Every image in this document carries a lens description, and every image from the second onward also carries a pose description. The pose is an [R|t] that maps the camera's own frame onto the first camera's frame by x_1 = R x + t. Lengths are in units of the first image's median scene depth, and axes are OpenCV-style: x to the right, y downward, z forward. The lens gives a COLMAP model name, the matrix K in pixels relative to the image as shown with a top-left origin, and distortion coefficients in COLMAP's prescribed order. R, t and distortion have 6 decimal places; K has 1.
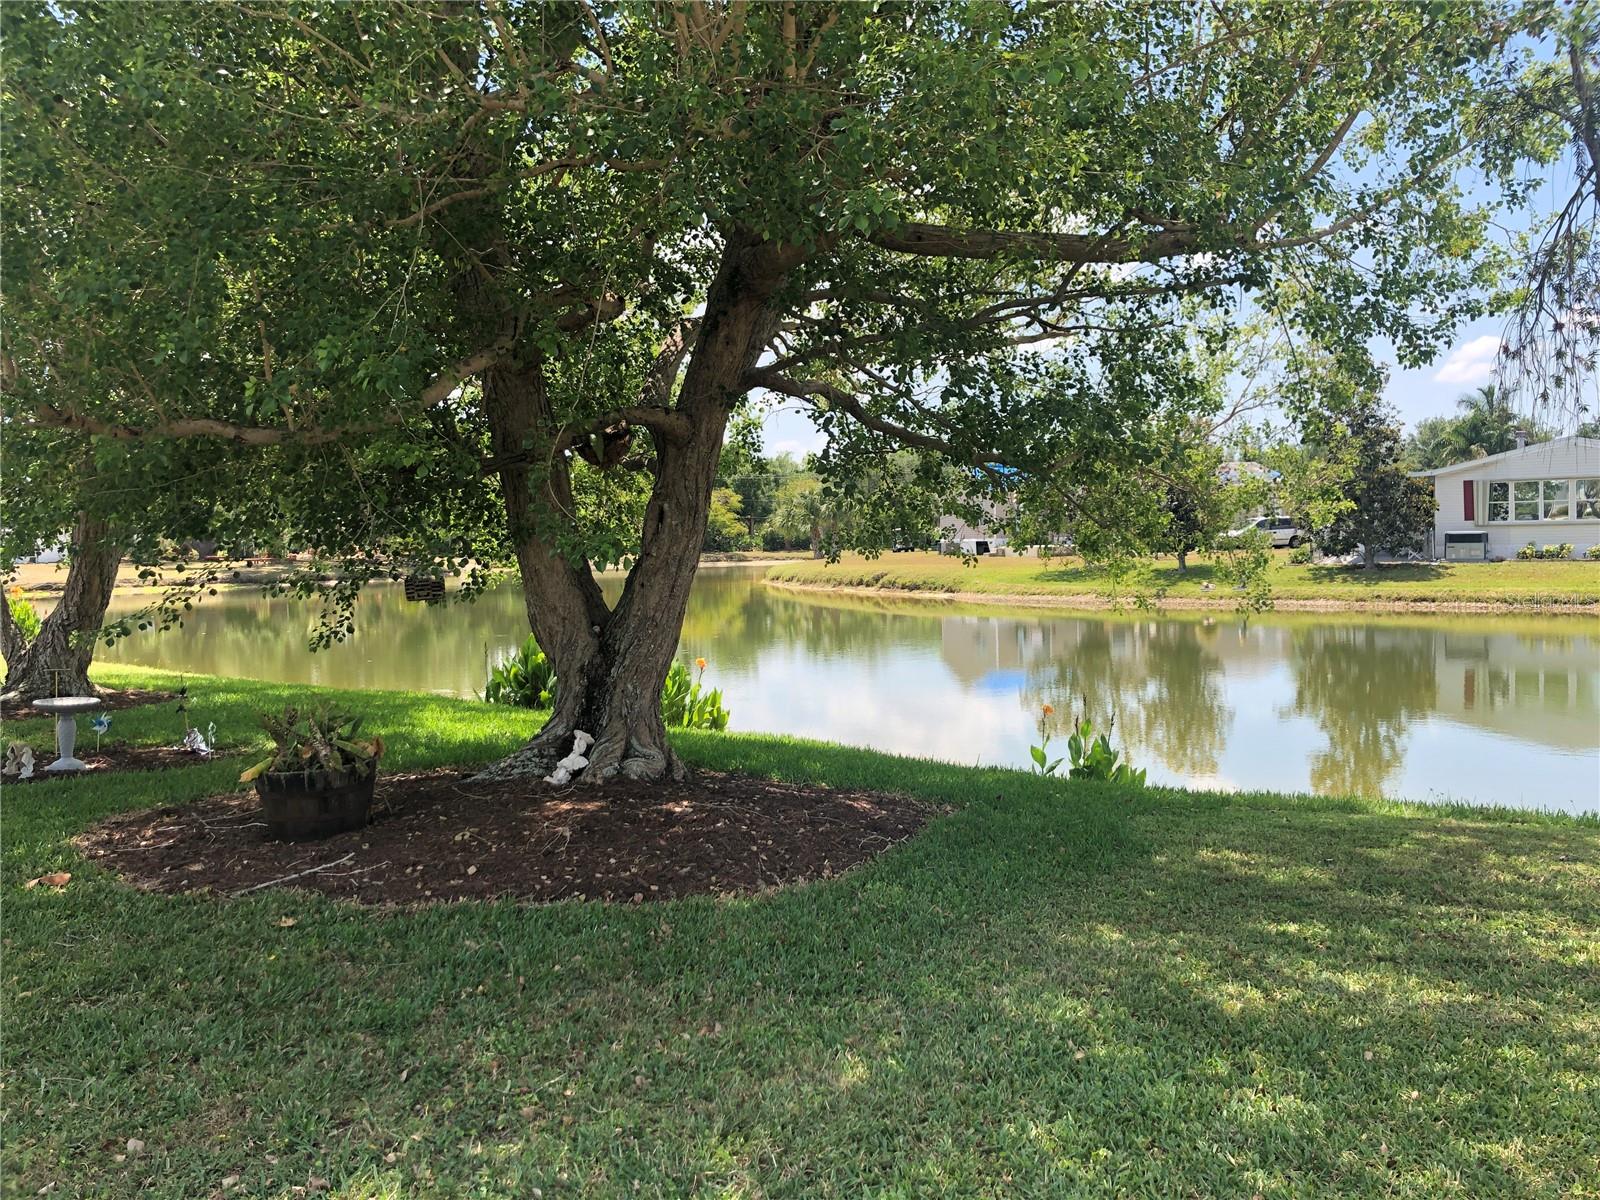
lens RADIAL K [[1302.0, 0, 813.5], [0, 1302.0, 587.6], [0, 0, 1]] dist [0.042128, -0.056516]
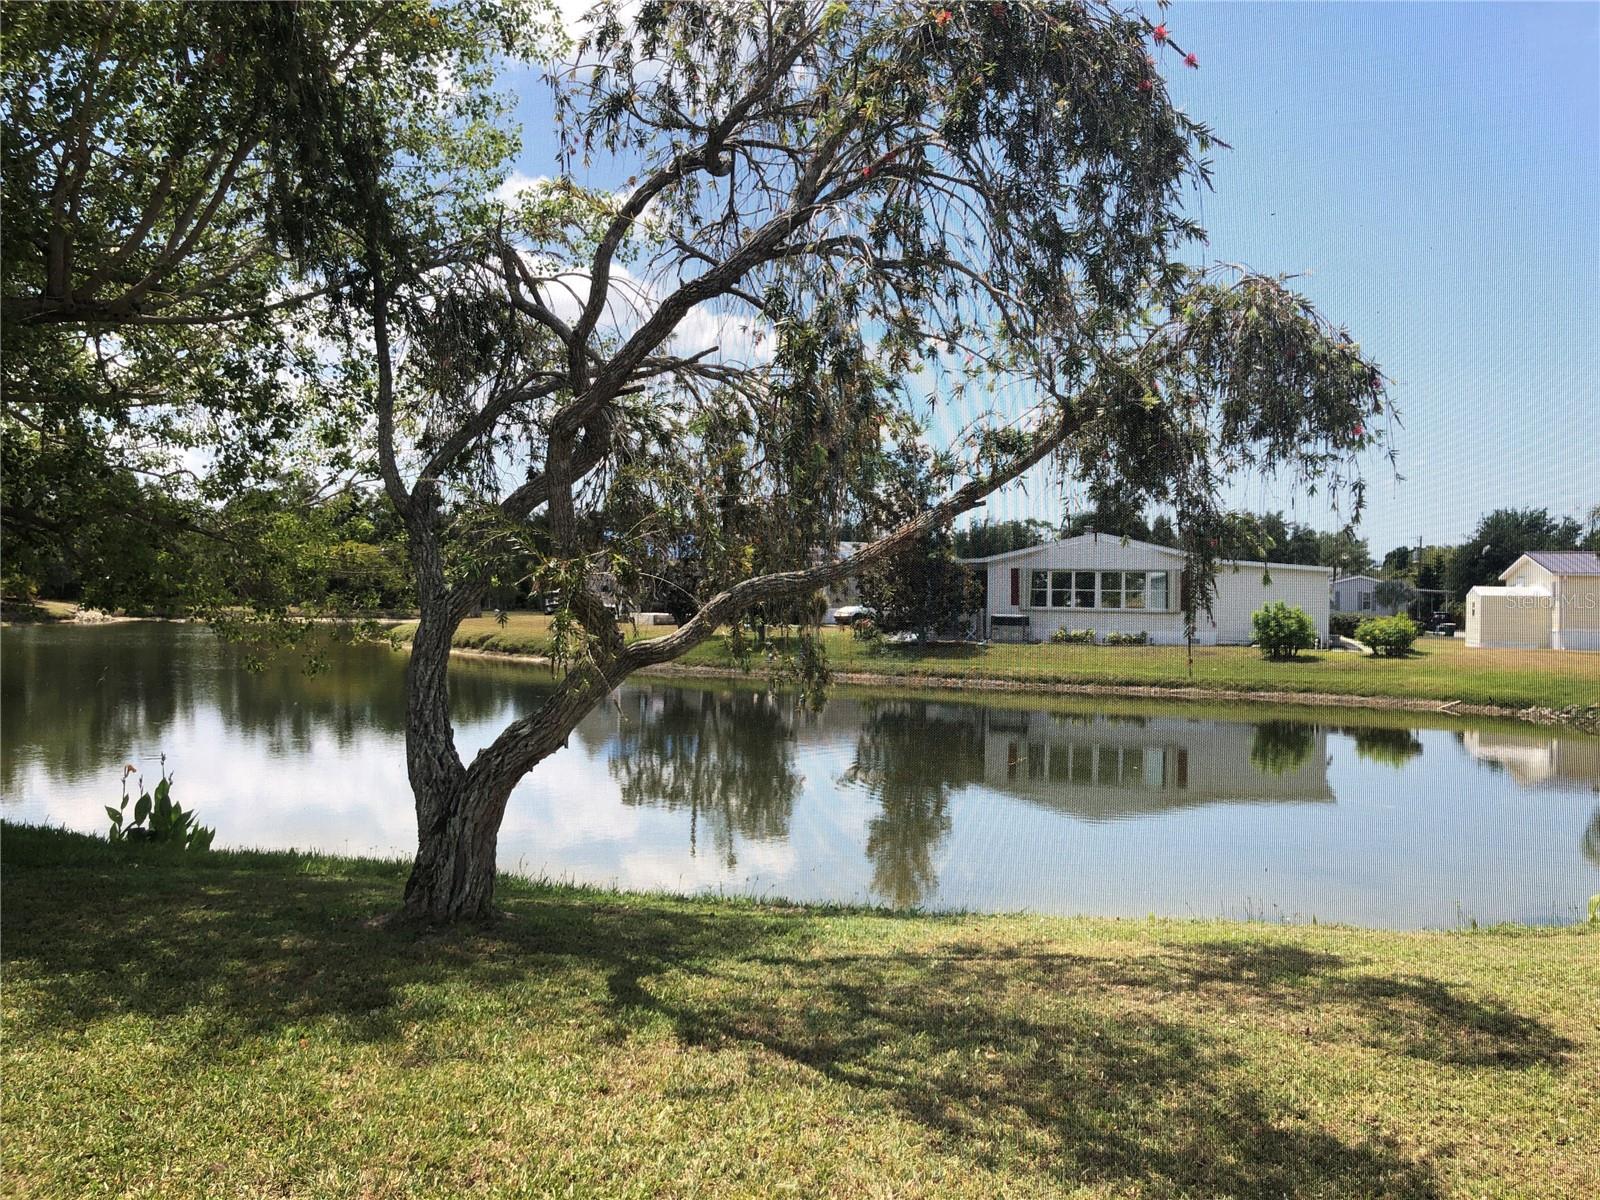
lens RADIAL K [[1302.0, 0, 813.5], [0, 1302.0, 587.6], [0, 0, 1]] dist [0.042128, -0.056516]
pose [[0.978778, 0.041925, 0.200587, 0.122895], [-0.031667, 0.998034, -0.054079, -0.001781], [-0.202460, 0.046579, 0.978182, -0.022249]]
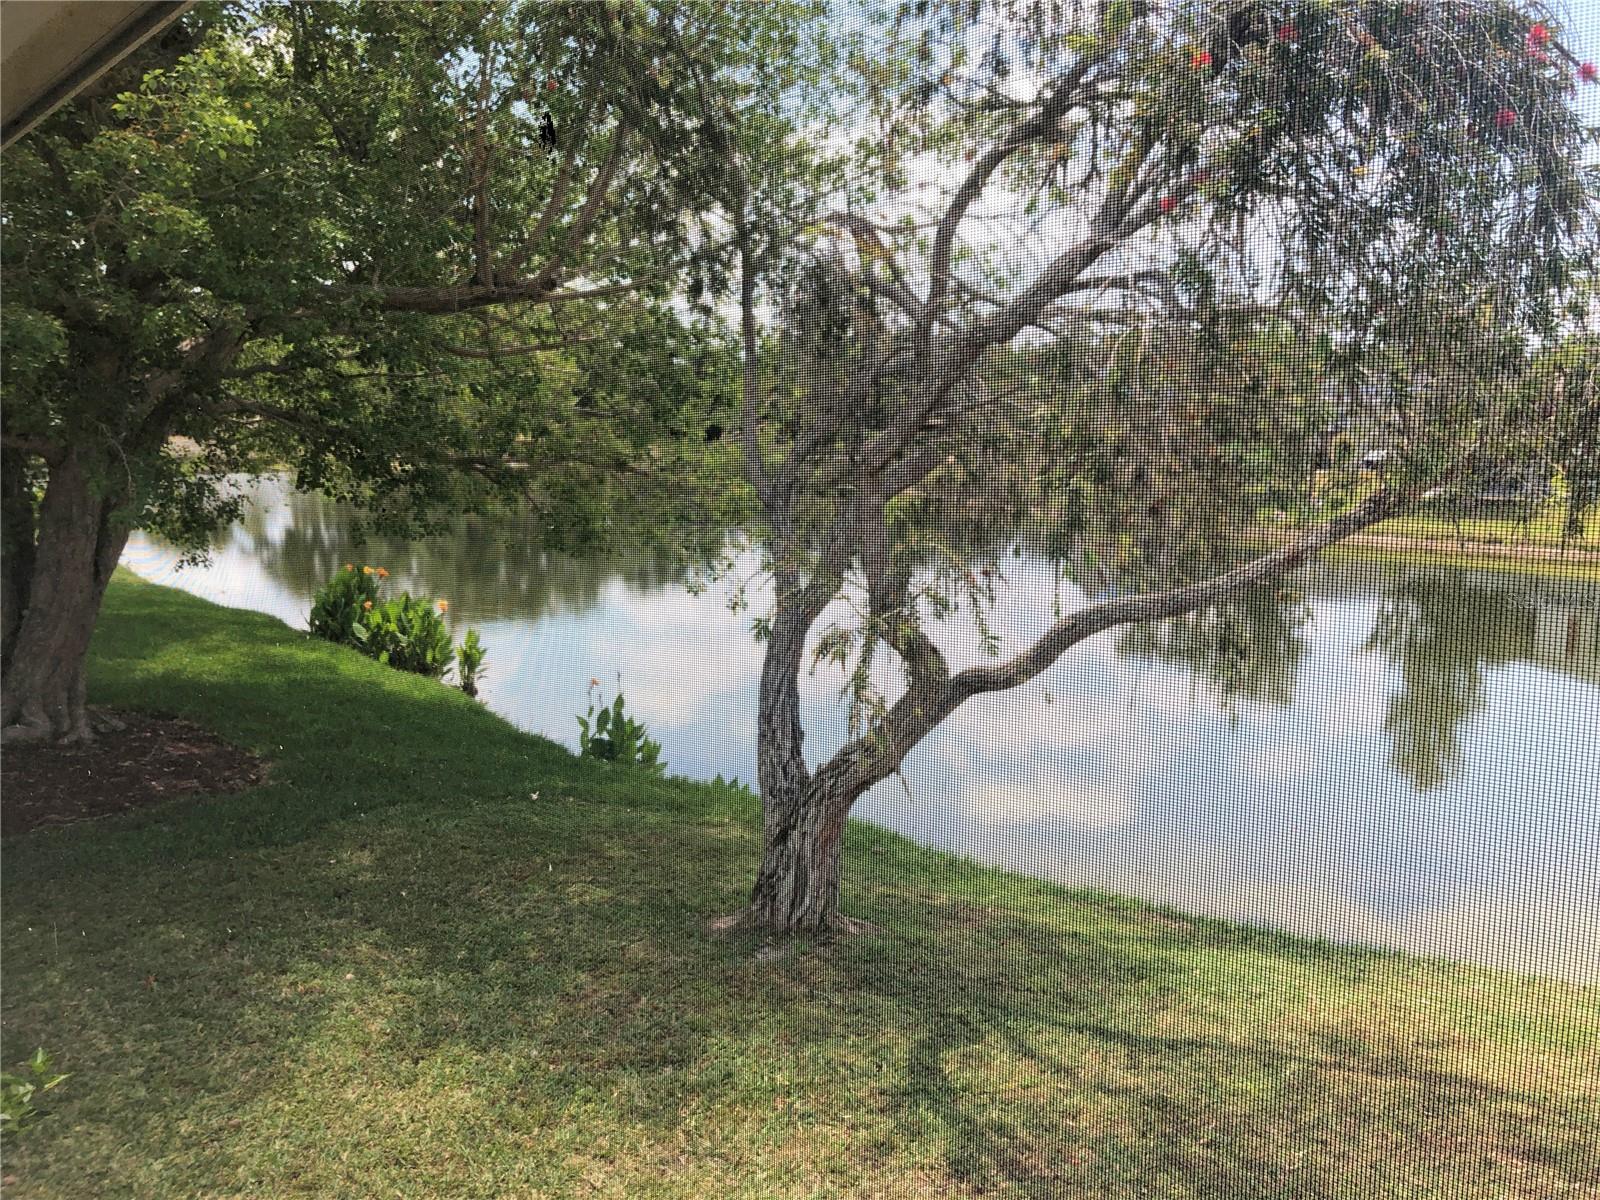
lens RADIAL K [[1309.2, 0, 820.1], [0, 1309.2, 576.2], [0, 0, 1]] dist [0.040373, -0.076547]
pose [[0.983056, 0.050748, -0.176142, 0.141623], [-0.036603, 0.995906, 0.082649, -0.023860], [0.179615, -0.074801, 0.980889, -0.010219]]
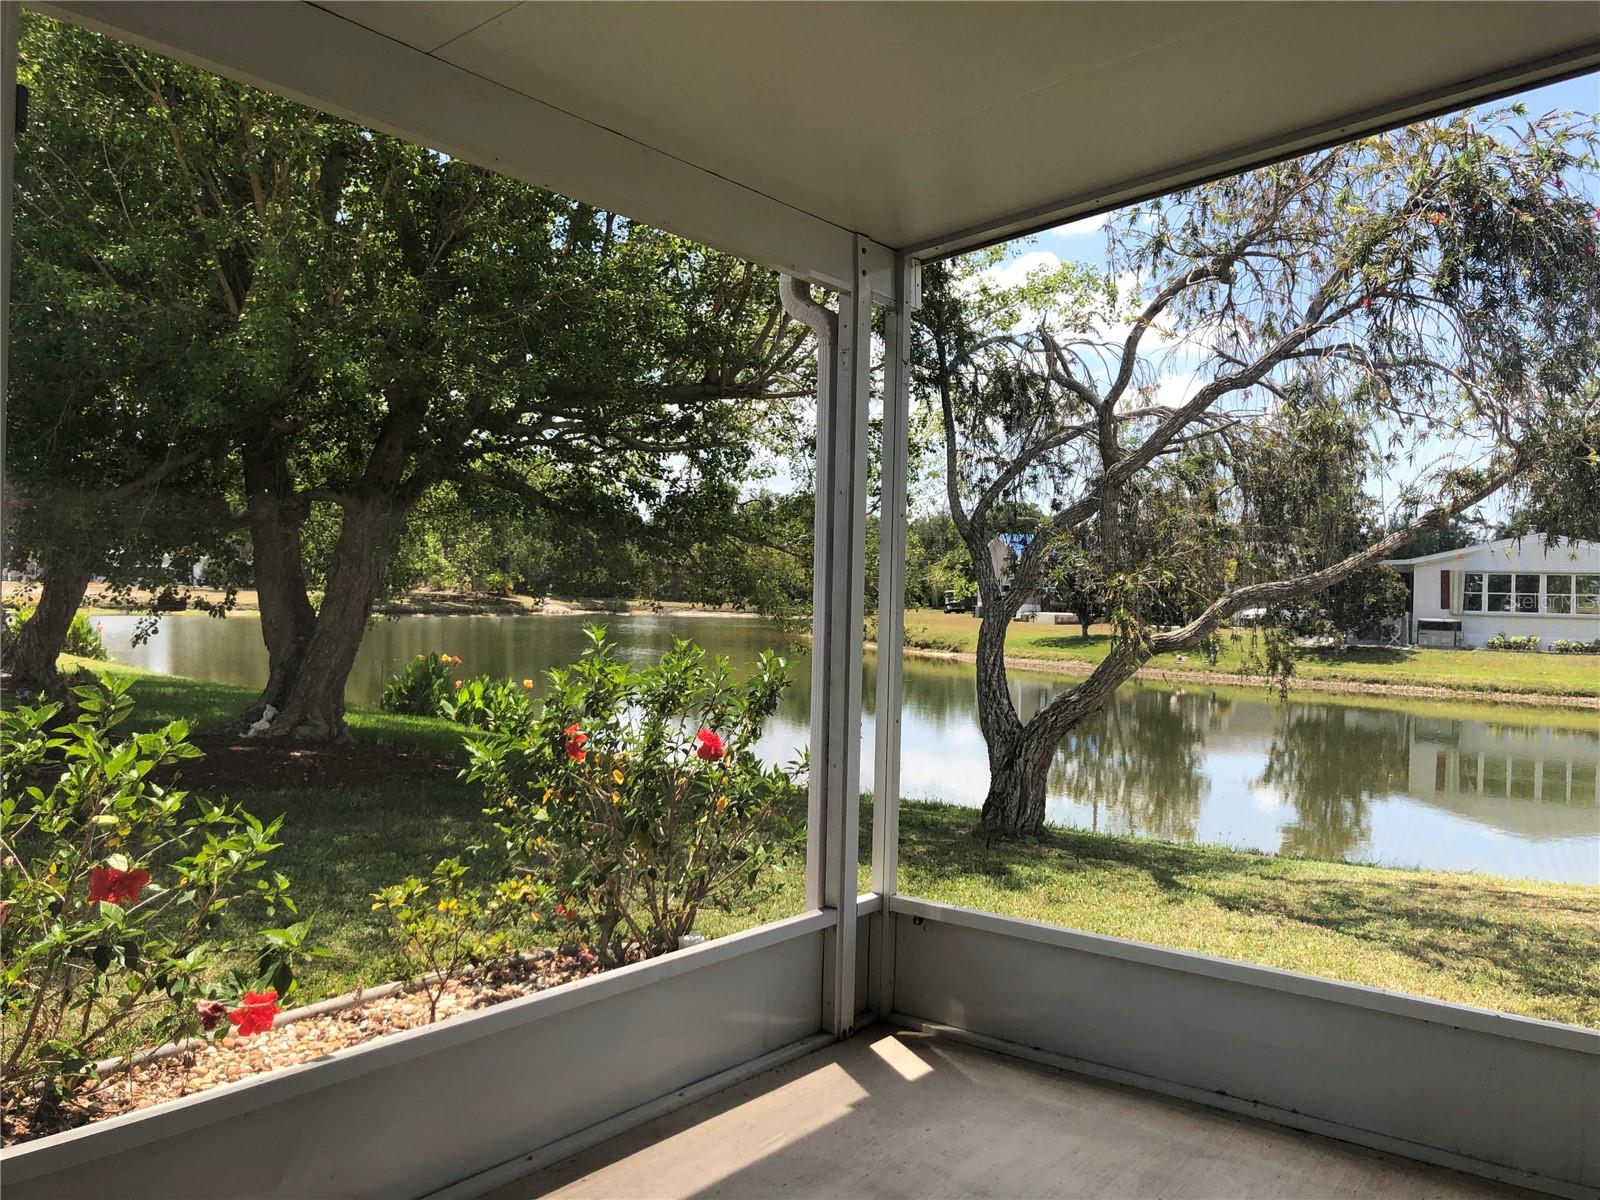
lens RADIAL K [[1302.0, 0, 813.5], [0, 1302.0, 587.6], [0, 0, 1]] dist [0.042128, -0.056516]
pose [[0.994766, 0.048828, -0.089754, 0.098376], [-0.052694, 0.997760, -0.041220, 0.000922], [0.087540, 0.045733, 0.995111, -0.075727]]
